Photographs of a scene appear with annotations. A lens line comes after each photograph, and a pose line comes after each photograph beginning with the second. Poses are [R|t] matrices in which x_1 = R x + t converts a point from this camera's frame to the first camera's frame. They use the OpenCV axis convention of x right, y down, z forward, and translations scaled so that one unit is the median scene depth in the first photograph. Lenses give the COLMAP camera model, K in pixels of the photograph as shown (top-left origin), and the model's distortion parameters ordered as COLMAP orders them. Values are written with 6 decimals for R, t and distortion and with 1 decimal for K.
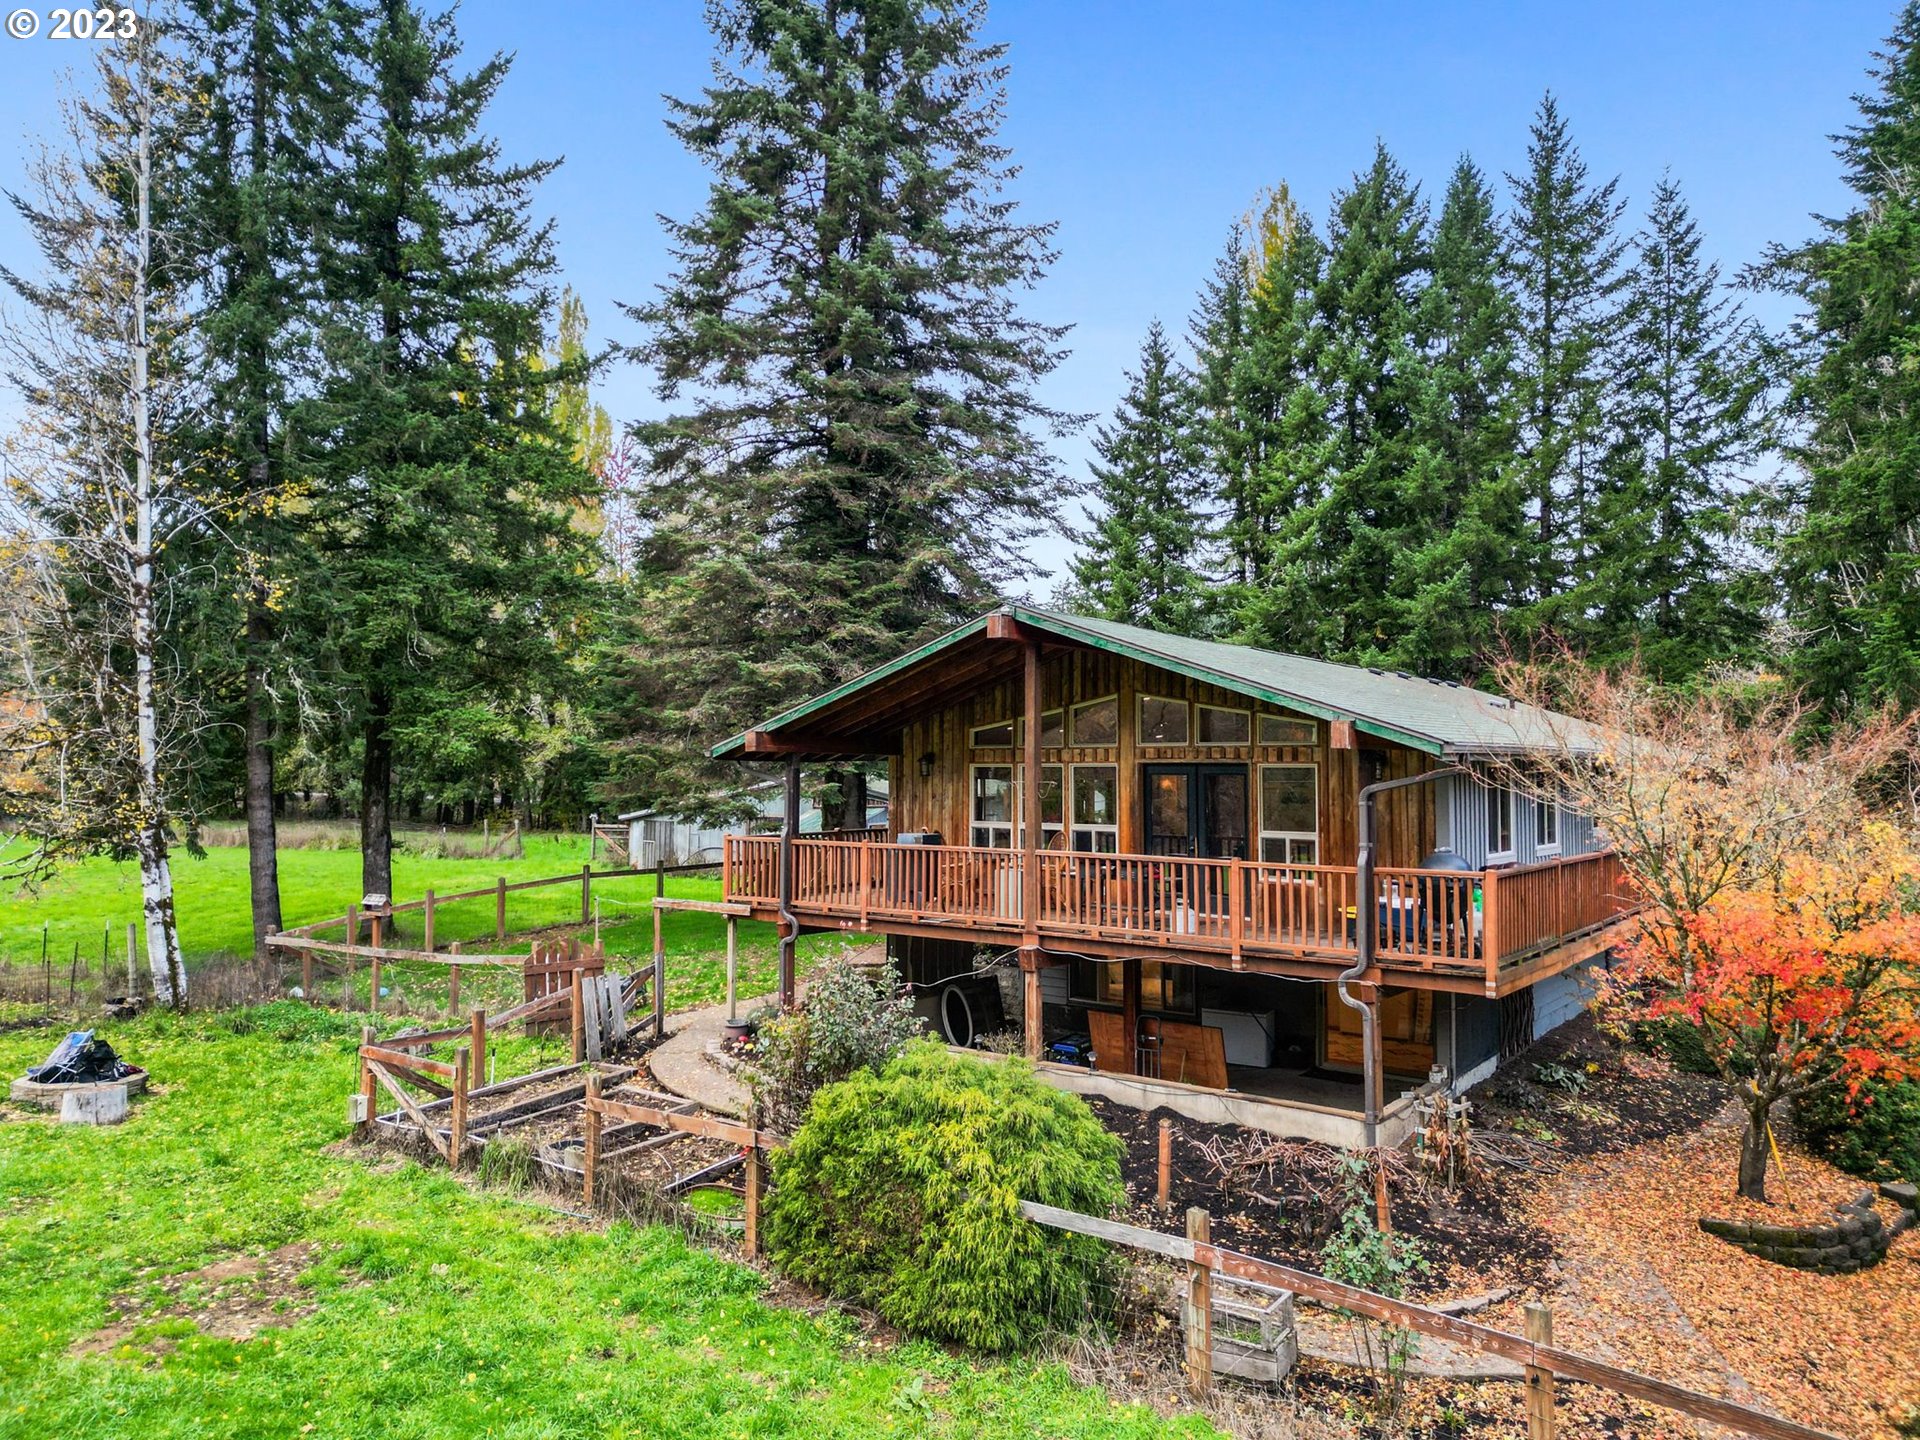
lens RADIAL K [[1343.9, 0, 949.6], [0, 1343.9, 710.9], [0, 0, 1]] dist [0.068711, -0.057236]
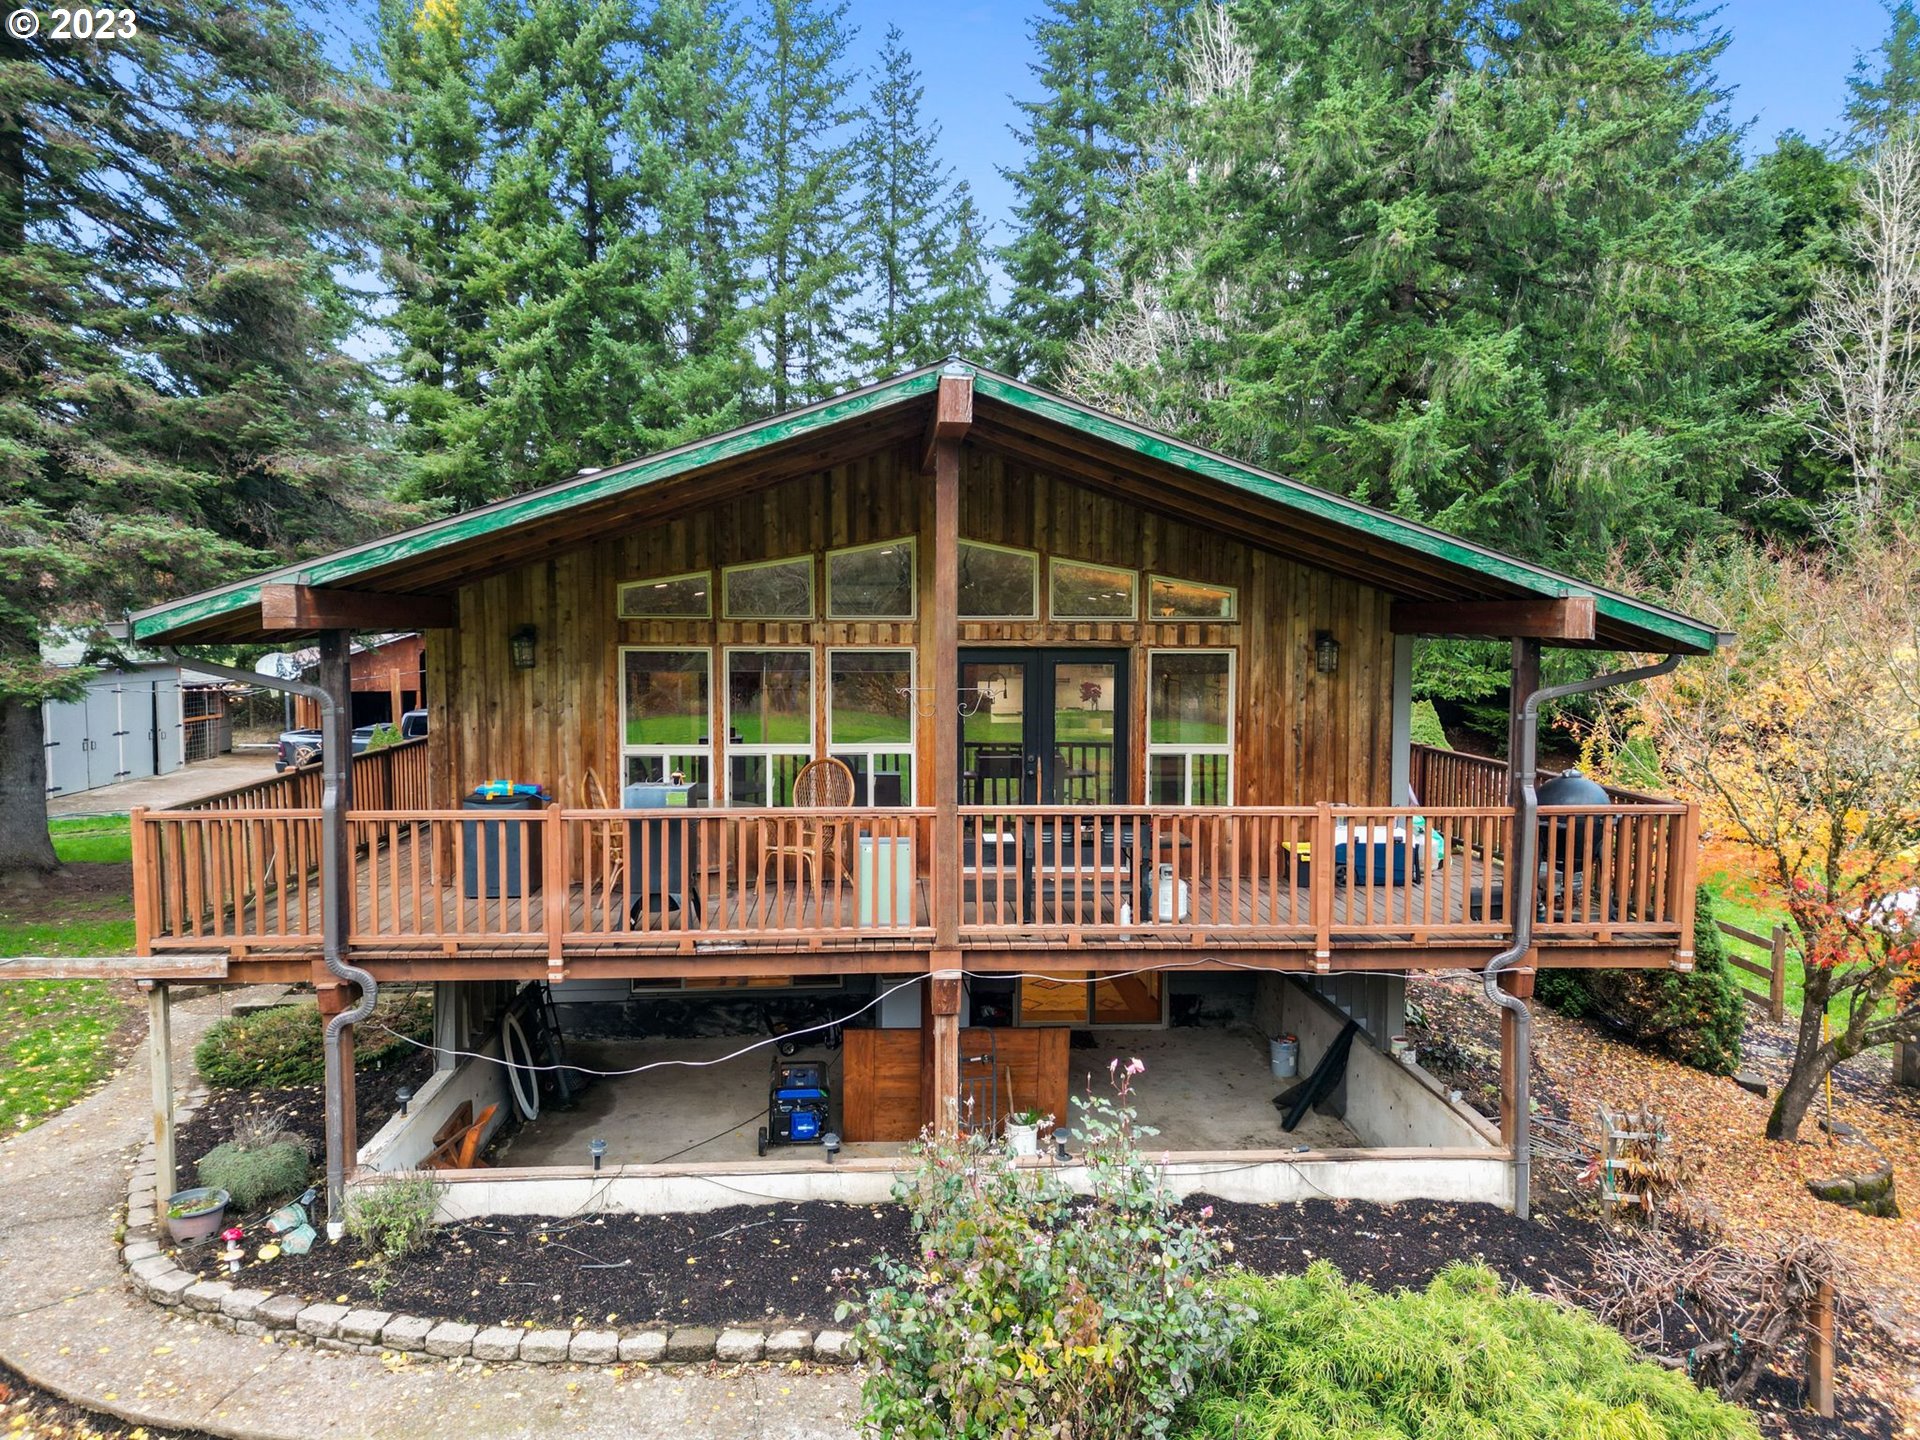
lens RADIAL K [[1343.9, 0, 949.6], [0, 1343.9, 710.9], [0, 0, 1]] dist [0.068711, -0.057236]
pose [[0.747833, -0.044938, 0.662365, -0.278981], [-0.033526, 0.993877, 0.105281, 0.001911], [-0.663040, -0.100939, 0.741747, 0.508030]]
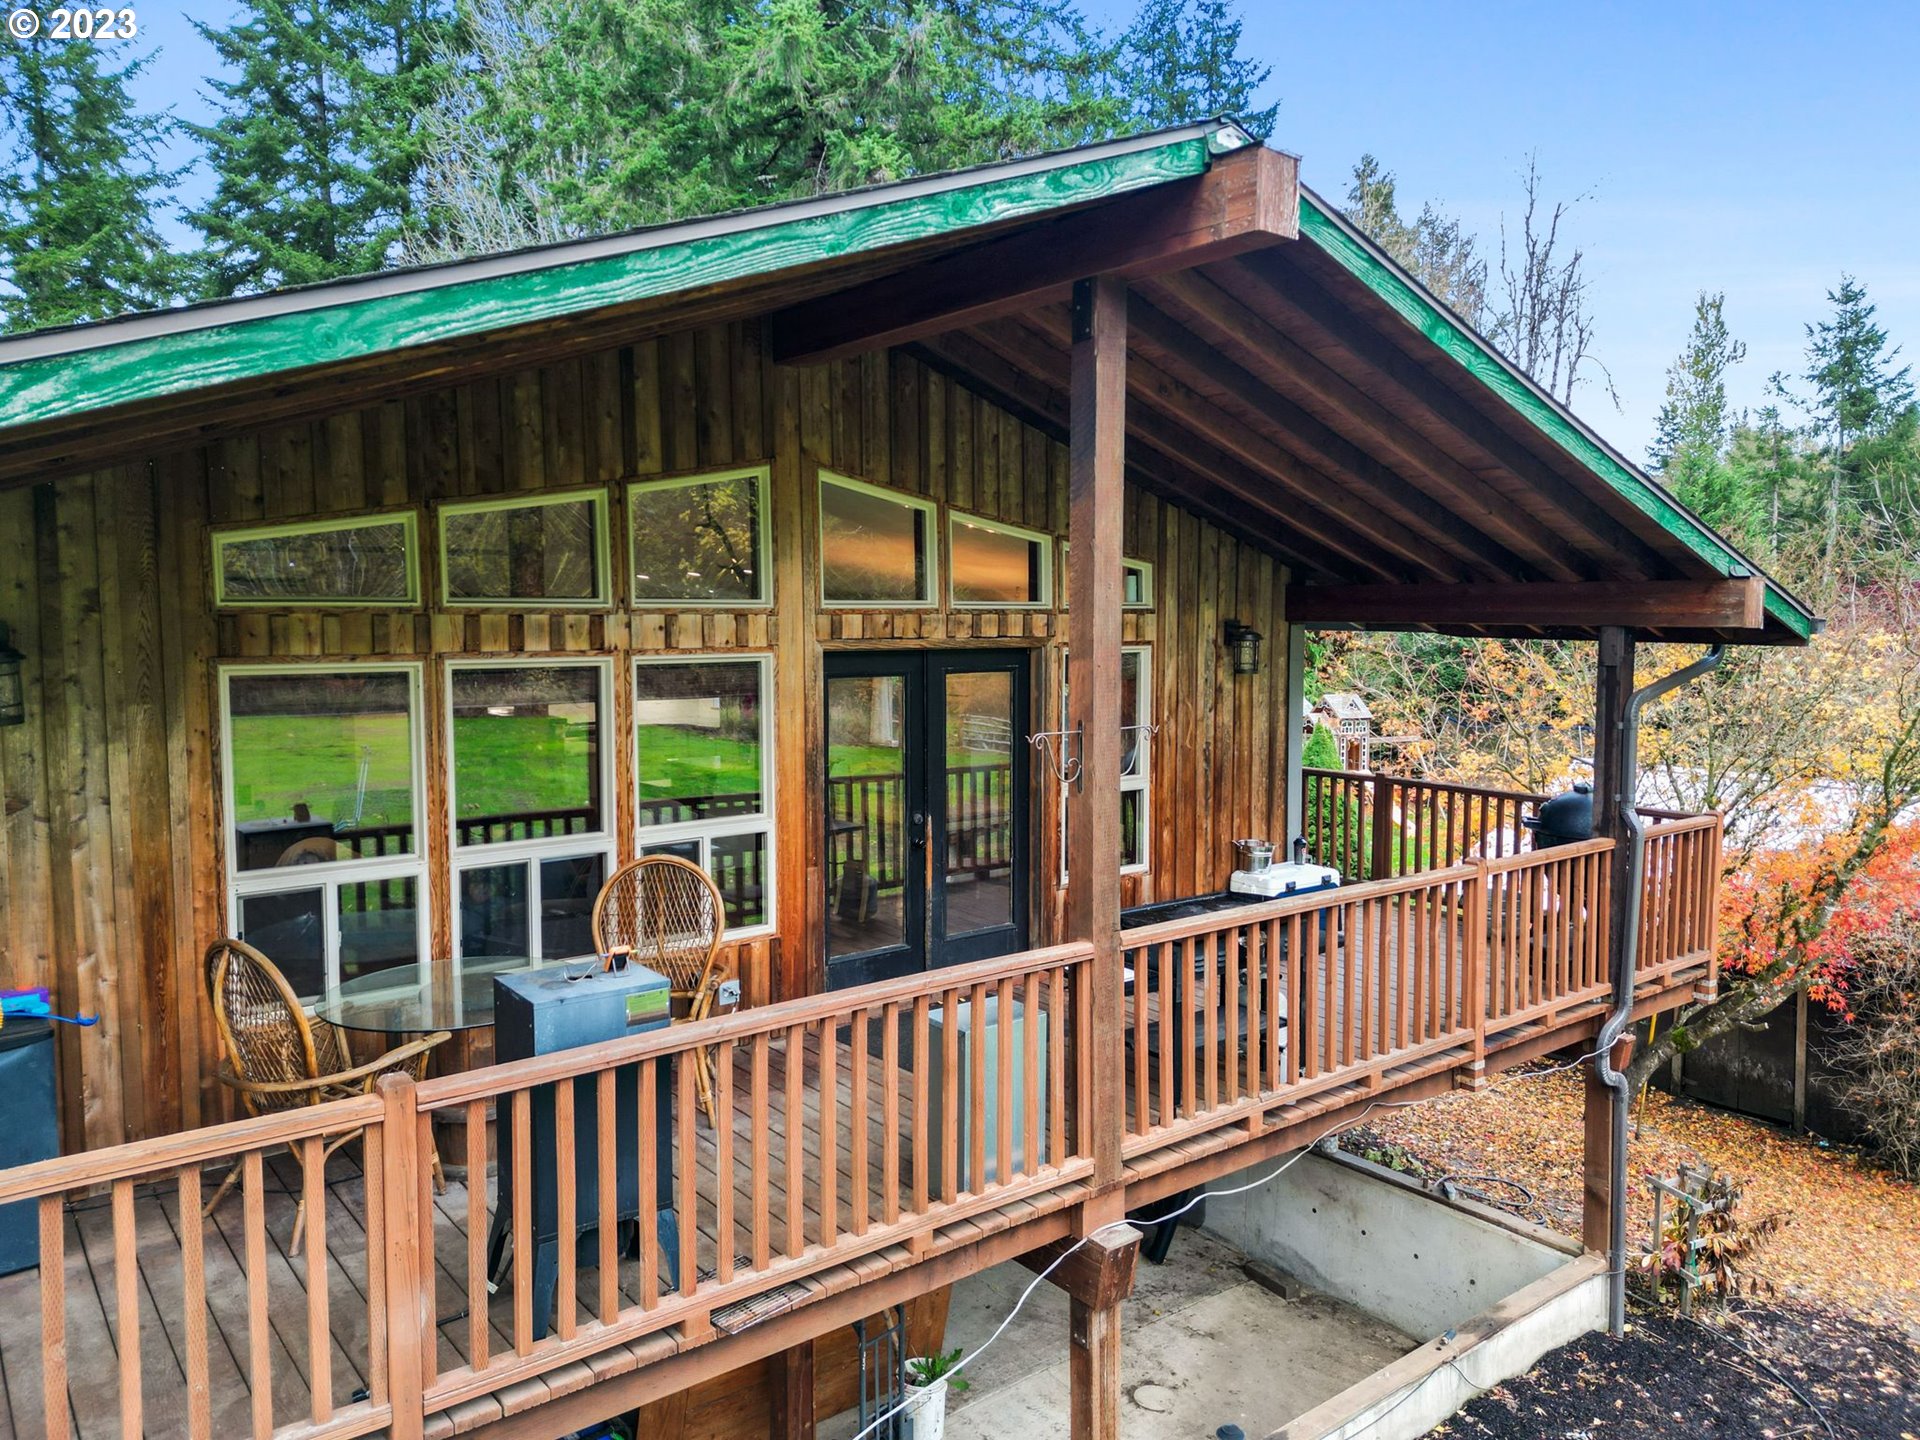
lens RADIAL K [[1371.7, 0, 961.3], [0, 1371.7, 710.6], [0, 0, 1]] dist [0.011117, 0.003156]
pose [[0.238519, -0.076759, 0.968100, -0.230851], [-0.047385, 0.994764, 0.090548, 0.017699], [-0.969981, -0.067471, 0.233633, 0.843128]]
